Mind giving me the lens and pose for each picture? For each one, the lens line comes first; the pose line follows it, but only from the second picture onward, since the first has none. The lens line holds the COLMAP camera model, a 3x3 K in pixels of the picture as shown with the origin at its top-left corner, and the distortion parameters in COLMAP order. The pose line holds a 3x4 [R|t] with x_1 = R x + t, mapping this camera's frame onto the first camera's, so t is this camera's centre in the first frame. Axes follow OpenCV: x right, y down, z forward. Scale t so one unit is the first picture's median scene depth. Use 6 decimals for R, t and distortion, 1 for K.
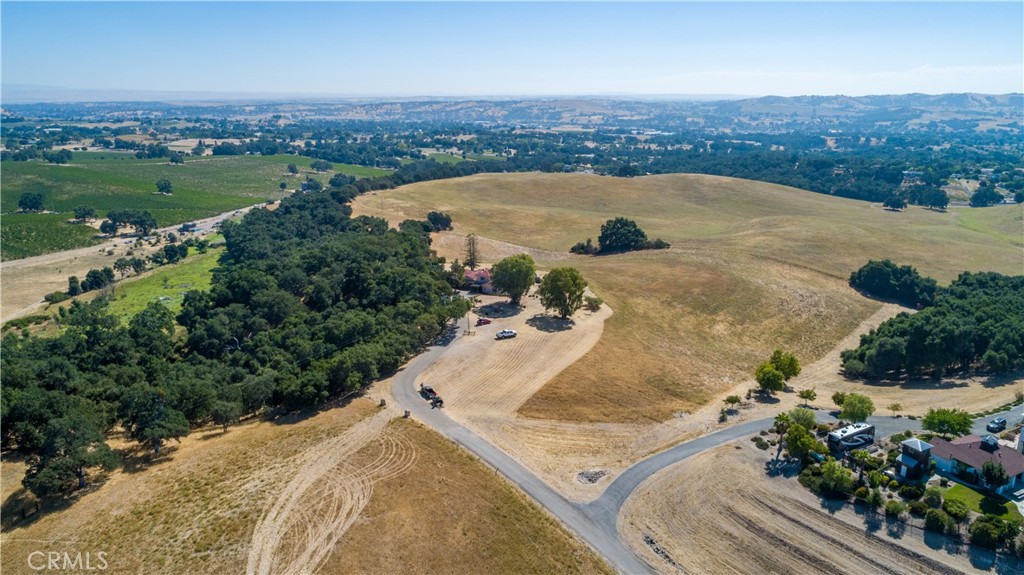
lens RADIAL K [[694.4, 0, 510.1], [0, 694.4, 294.9], [0, 0, 1]] dist [-0.010009, 0.006439]
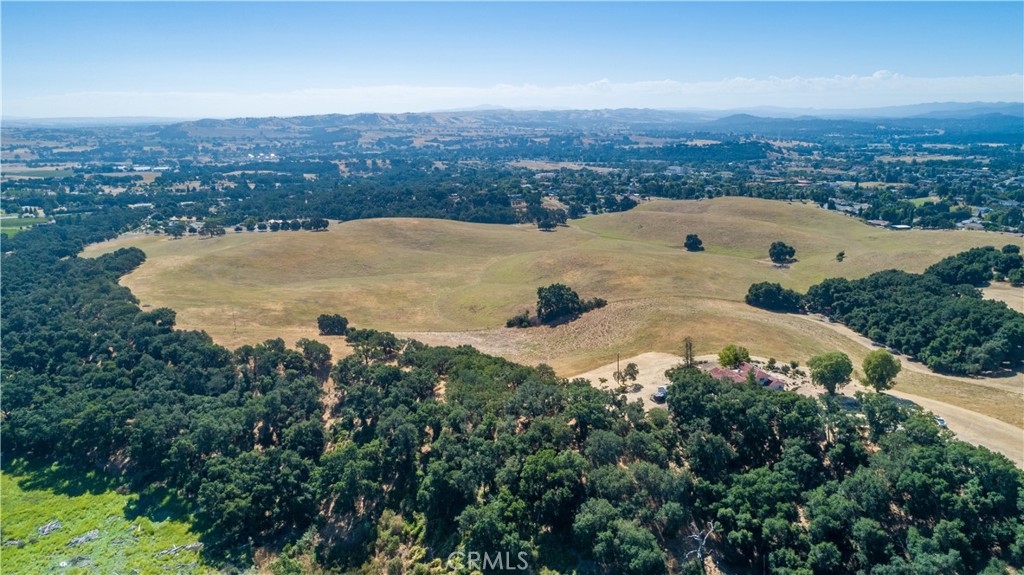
lens RADIAL K [[694.4, 0, 511.9], [0, 694.4, 287.1], [0, 0, 1]] dist [-0.010009, 0.006439]
pose [[0.723409, -0.178883, 0.666843, -0.241505], [0.205317, 0.977894, 0.039590, -0.069053], [-0.659184, 0.108274, 0.744146, 0.127839]]
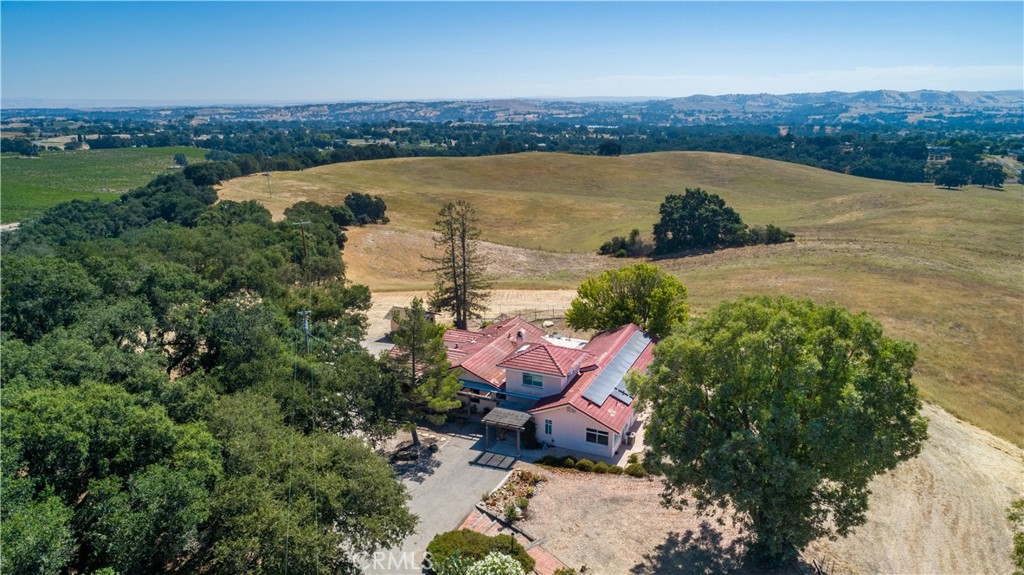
lens RADIAL K [[694.4, 0, 504.7], [0, 694.4, 303.1], [0, 0, 1]] dist [-0.010009, 0.006439]
pose [[0.996003, -0.036086, 0.081711, -0.017328], [0.035528, 0.999334, 0.008283, -0.013202], [-0.081955, -0.005347, 0.996622, 0.200215]]
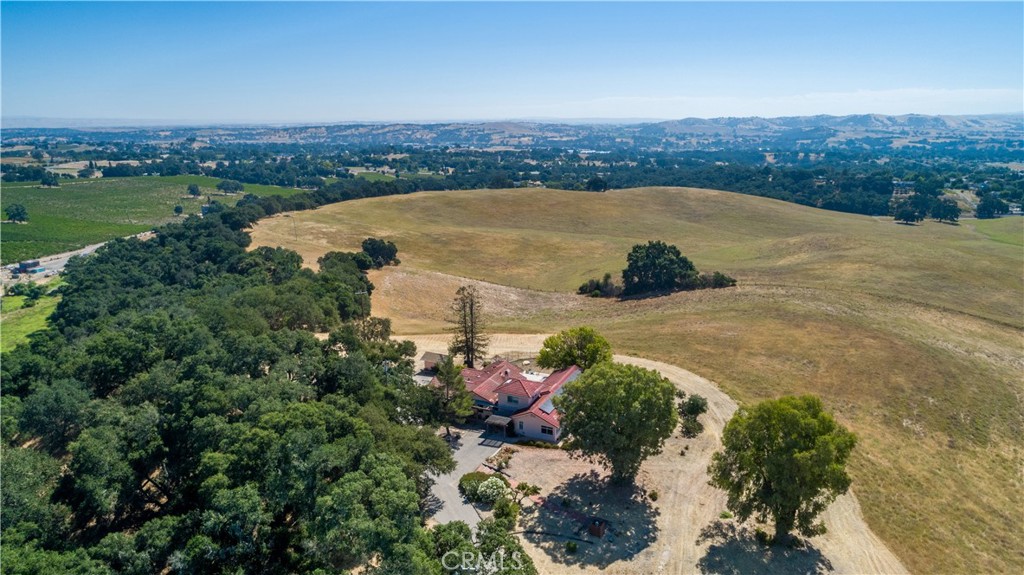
lens RADIAL K [[694.4, 0, 506.0], [0, 694.4, 289.7], [0, 0, 1]] dist [-0.010009, 0.006439]
pose [[0.995275, -0.029355, 0.092551, -0.020852], [0.033005, 0.998727, -0.038156, -0.019040], [-0.091313, 0.041030, 0.994977, 0.151167]]
